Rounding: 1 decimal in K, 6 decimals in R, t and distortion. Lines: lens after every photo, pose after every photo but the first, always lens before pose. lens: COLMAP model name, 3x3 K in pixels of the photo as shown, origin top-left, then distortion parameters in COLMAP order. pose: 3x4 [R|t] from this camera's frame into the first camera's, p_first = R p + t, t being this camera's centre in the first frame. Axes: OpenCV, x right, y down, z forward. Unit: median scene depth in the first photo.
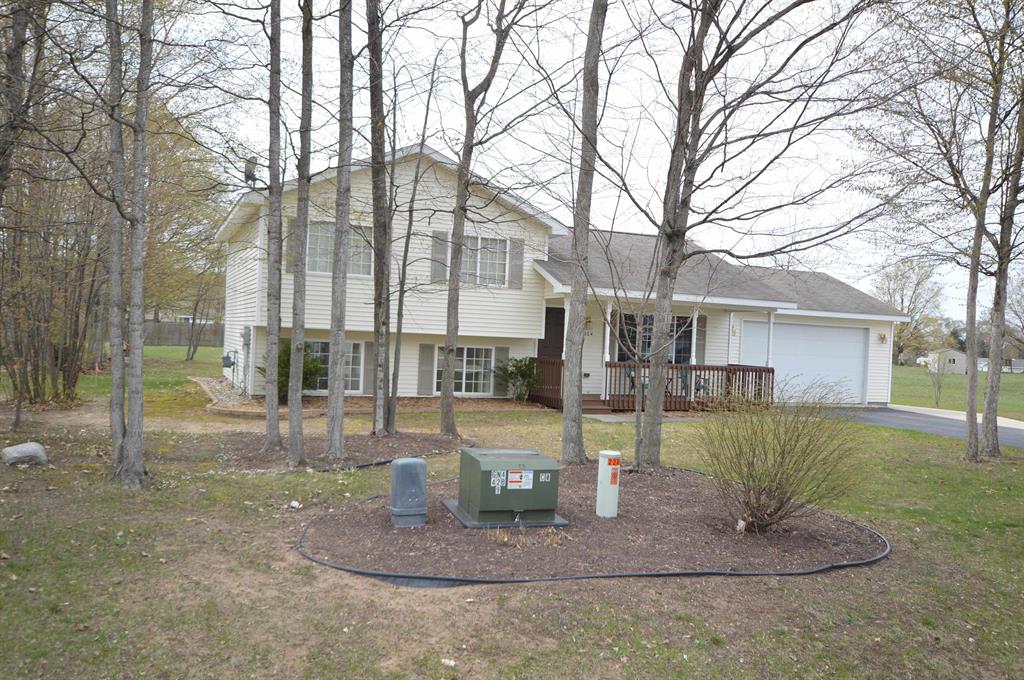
lens RADIAL K [[869.2, 0, 512.0], [0, 869.2, 340.0], [0, 0, 1]] dist [-0.007480, -0.002232]
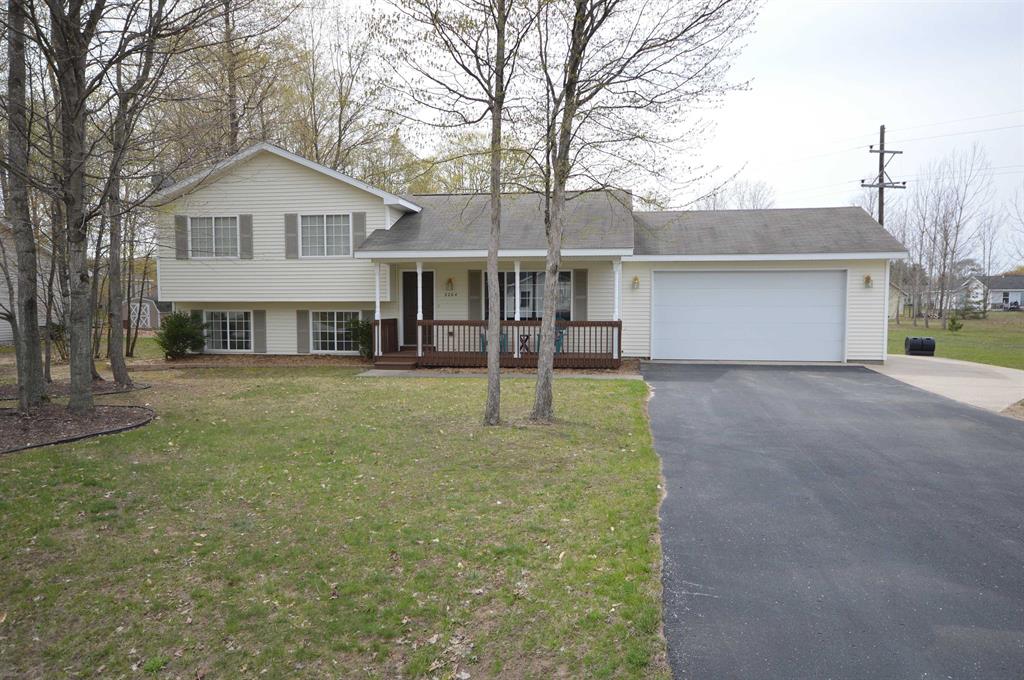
lens RADIAL K [[746.1, 0, 512.0], [0, 746.1, 340.0], [0, 0, 1]] dist [0.028722, -0.000473]
pose [[0.836964, -0.017626, -0.546974, 0.651024], [0.036831, 0.999029, 0.024165, 0.029103], [0.546017, -0.040371, 0.836801, 0.280613]]
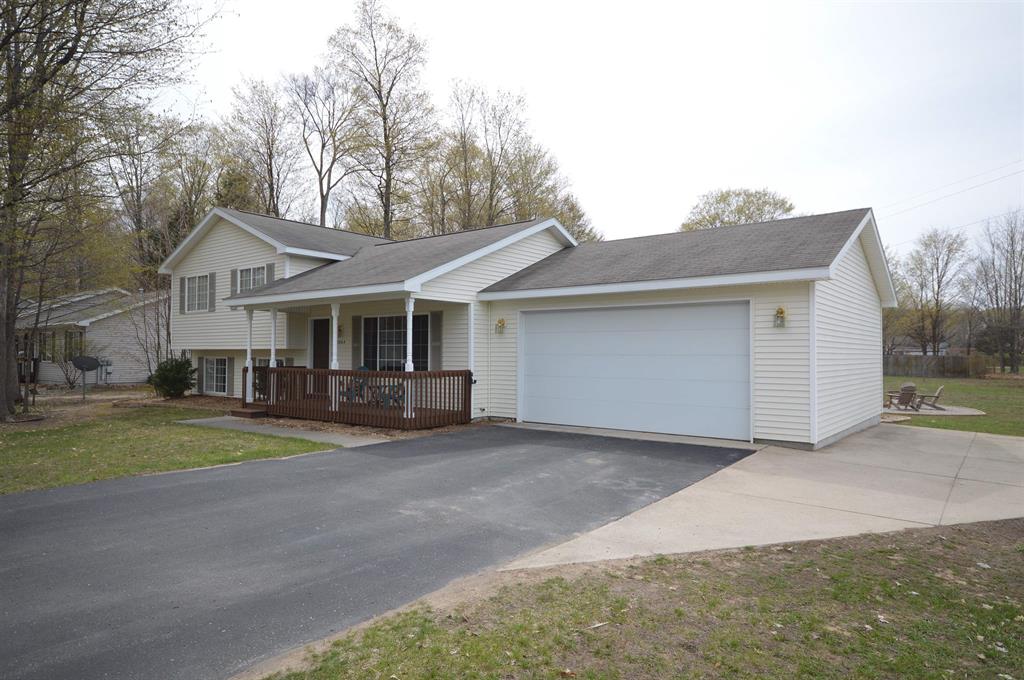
lens RADIAL K [[611.5, 0, 512.0], [0, 611.5, 340.0], [0, 0, 1]] dist [0.018725, 0.000694]
pose [[0.479801, -0.064057, -0.875036, 0.820037], [0.015419, 0.997793, -0.064589, 0.040548], [0.877242, 0.017498, 0.479730, 0.839095]]
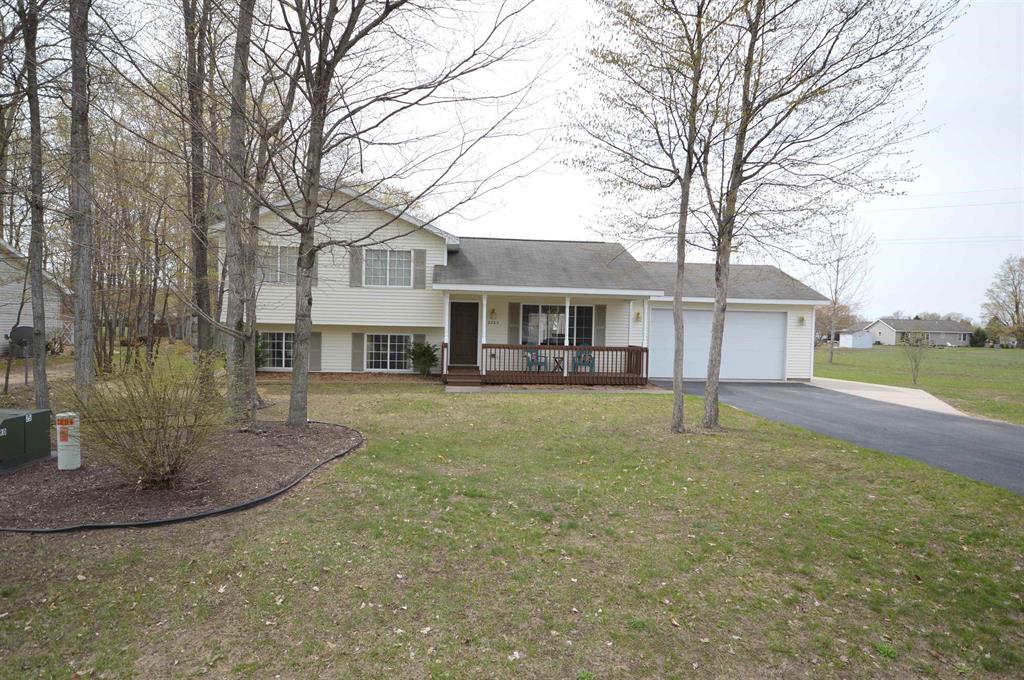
lens RADIAL K [[611.5, 0, 512.0], [0, 611.5, 340.0], [0, 0, 1]] dist [0.018725, 0.000694]
pose [[0.950033, -0.018384, -0.311609, 0.391091], [0.019551, 0.999809, 0.000621, 0.018224], [0.311538, -0.006683, 0.950210, 0.168869]]
